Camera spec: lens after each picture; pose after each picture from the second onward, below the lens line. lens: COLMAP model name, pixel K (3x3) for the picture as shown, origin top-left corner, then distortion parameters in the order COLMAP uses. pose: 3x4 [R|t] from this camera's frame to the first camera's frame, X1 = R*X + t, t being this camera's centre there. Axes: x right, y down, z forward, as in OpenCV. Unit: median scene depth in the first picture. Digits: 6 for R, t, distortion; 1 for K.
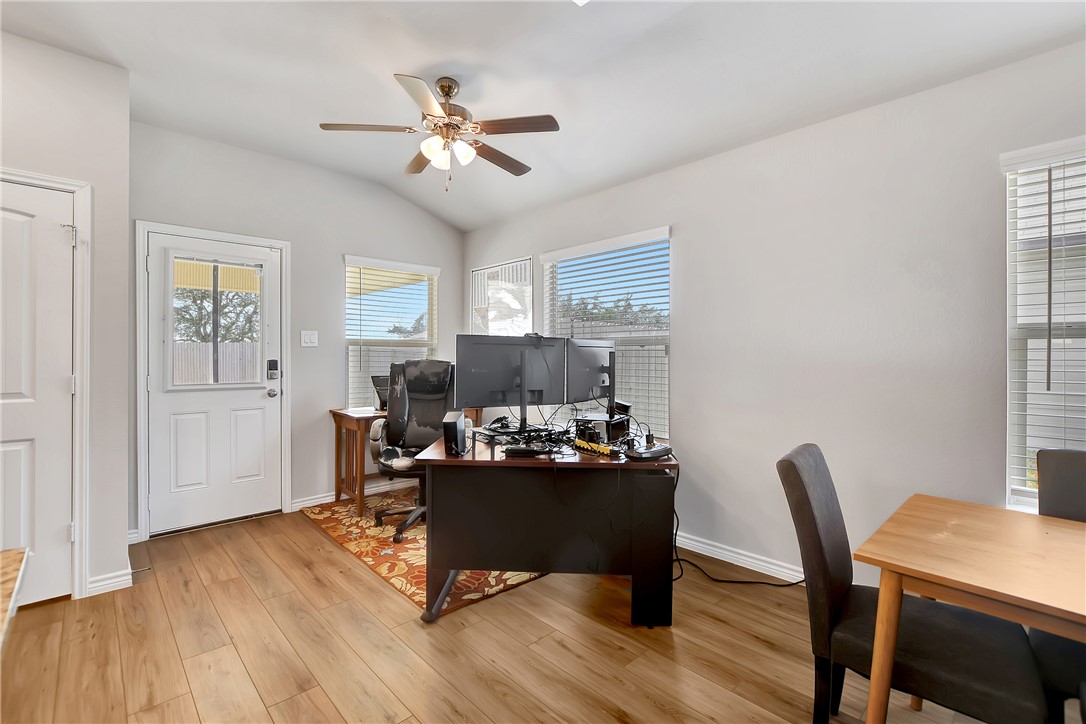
lens RADIAL K [[481.6, 0, 545.0], [0, 481.6, 354.8], [0, 0, 1]] dist [-0.012438, 0.000200]
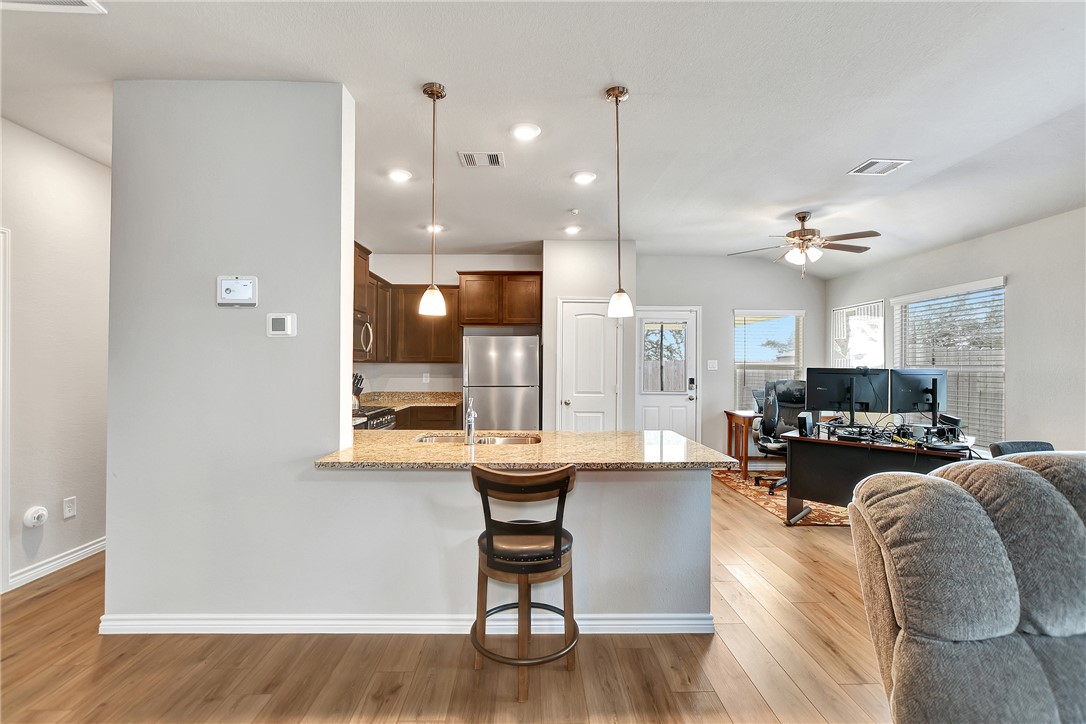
lens RADIAL K [[484.8, 0, 539.6], [0, 484.8, 364.7], [0, 0, 1]] dist [-0.008610, 0.000336]
pose [[0.736418, 0.000621, -0.676527, 0.235525], [-0.005931, 0.999967, -0.005538, -0.030371], [0.676501, 0.008091, 0.736397, -0.770267]]
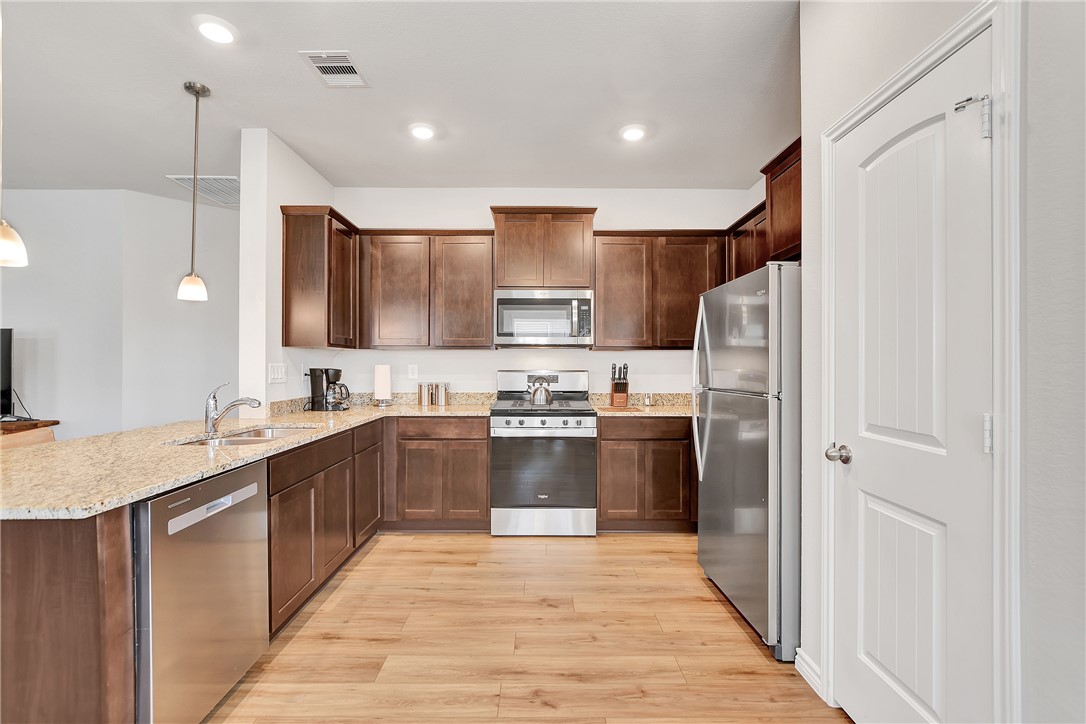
lens RADIAL K [[476.0, 0, 544.5], [0, 476.0, 363.4], [0, 0, 1]] dist [-0.000971, -0.000048]
pose [[-0.682323, -0.003248, -0.731043, -0.290579], [-0.003518, 0.999993, -0.001159, -0.004044], [0.731042, 0.001781, -0.682330, 0.831062]]
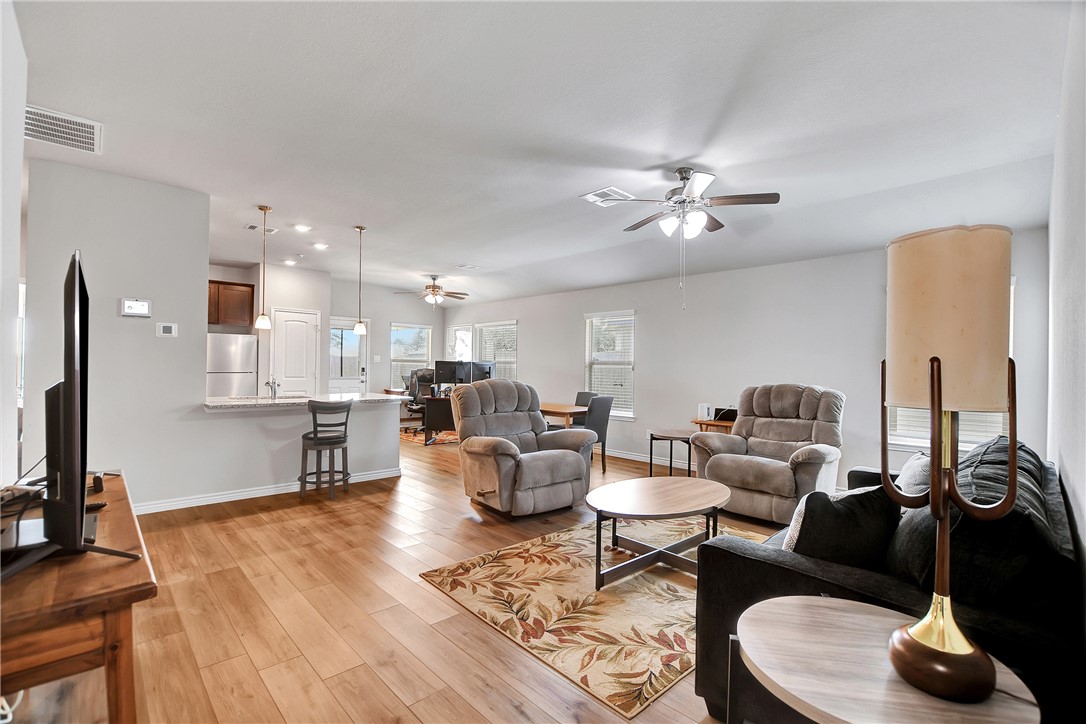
lens RADIAL K [[479.6, 0, 539.9], [0, 479.6, 365.4], [0, 0, 1]] dist [-0.027702, 0.000380]
pose [[0.999864, 0.015285, -0.006149, 0.447802], [-0.015303, 0.999879, -0.002871, -0.009820], [0.006105, 0.002965, 0.999977, -1.837183]]
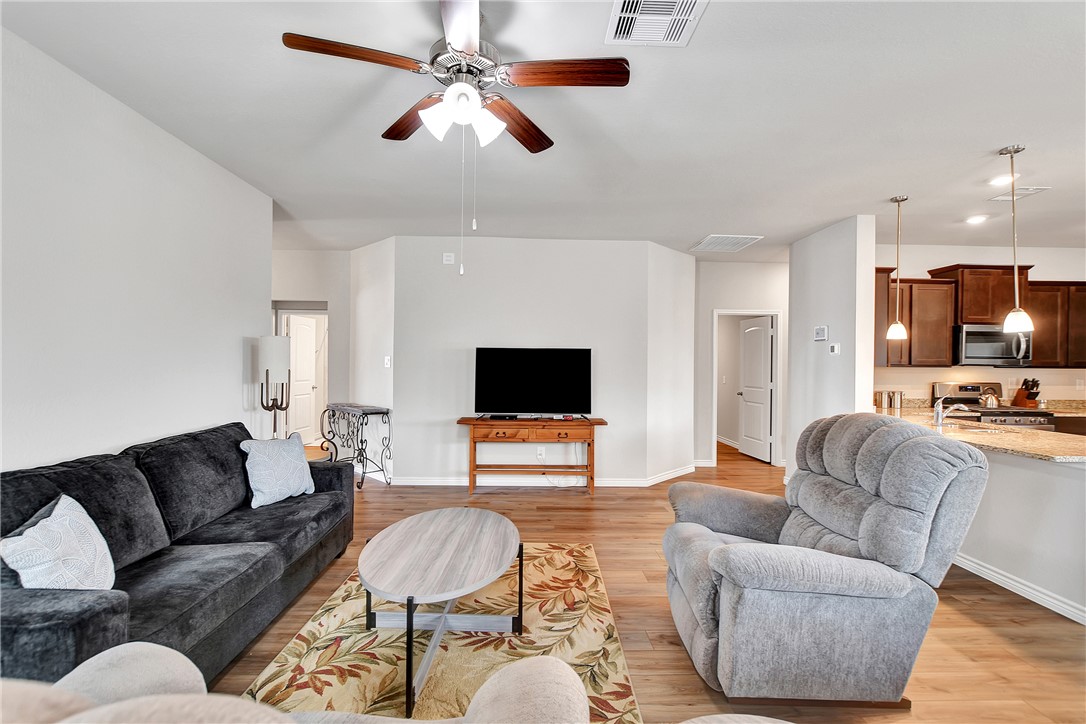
lens RADIAL K [[484.8, 0, 539.6], [0, 484.8, 364.7], [0, 0, 1]] dist [-0.008610, 0.000336]
pose [[-0.675071, -0.006378, -0.737725, 1.223778], [-0.010720, 0.999942, 0.001164, -0.038756], [0.737675, 0.008694, -0.675100, -0.083332]]
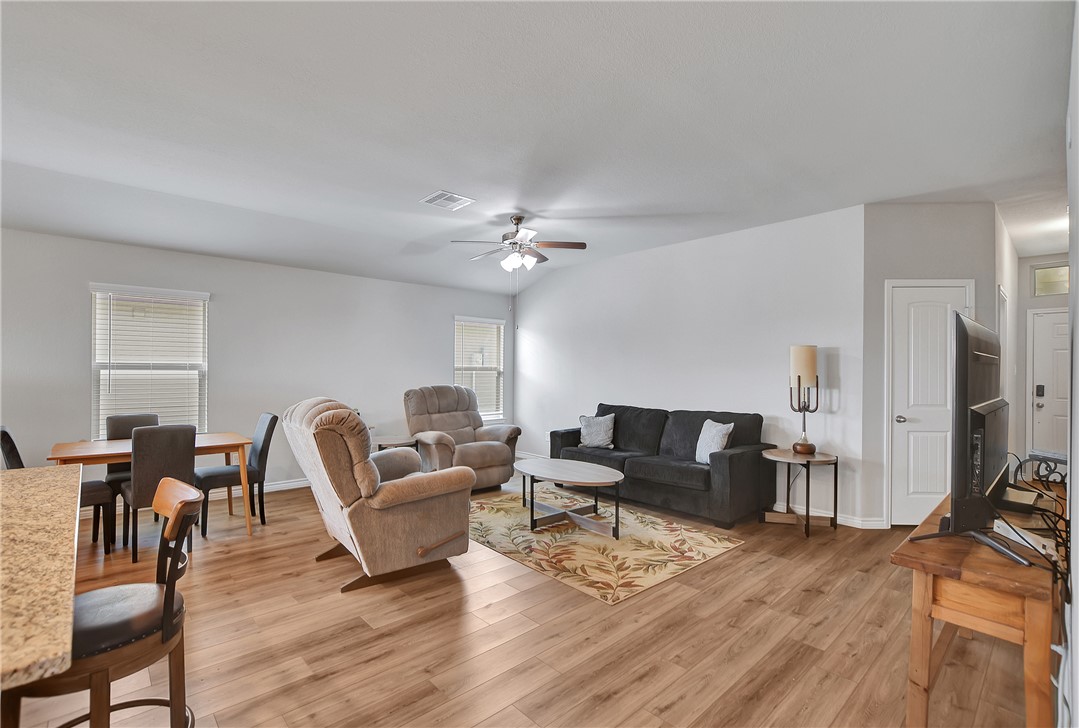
lens RADIAL K [[493.5, 0, 525.3], [0, 493.5, 371.2], [0, 0, 1]] dist [-0.017316, 0.000365]
pose [[0.035077, -0.003268, 0.999379, -0.779755], [-0.005329, 0.999980, 0.003457, -0.033064], [-0.999370, -0.005447, 0.035059, -0.694768]]
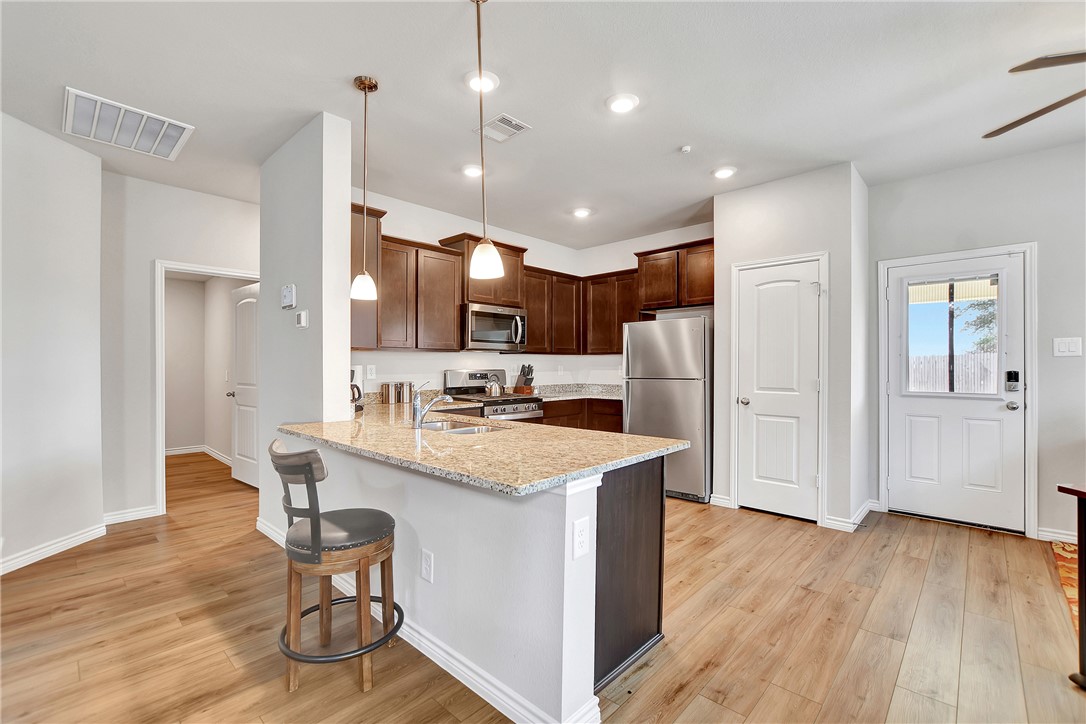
lens RADIAL K [[474.2, 0, 537.7], [0, 474.2, 367.4], [0, 0, 1]] dist [-0.008058, 0.000397]
pose [[0.047746, 0.002685, -0.998856, 0.408496], [-0.000627, 0.999996, 0.002658, 0.001543], [0.998859, 0.000499, 0.047748, 0.017041]]
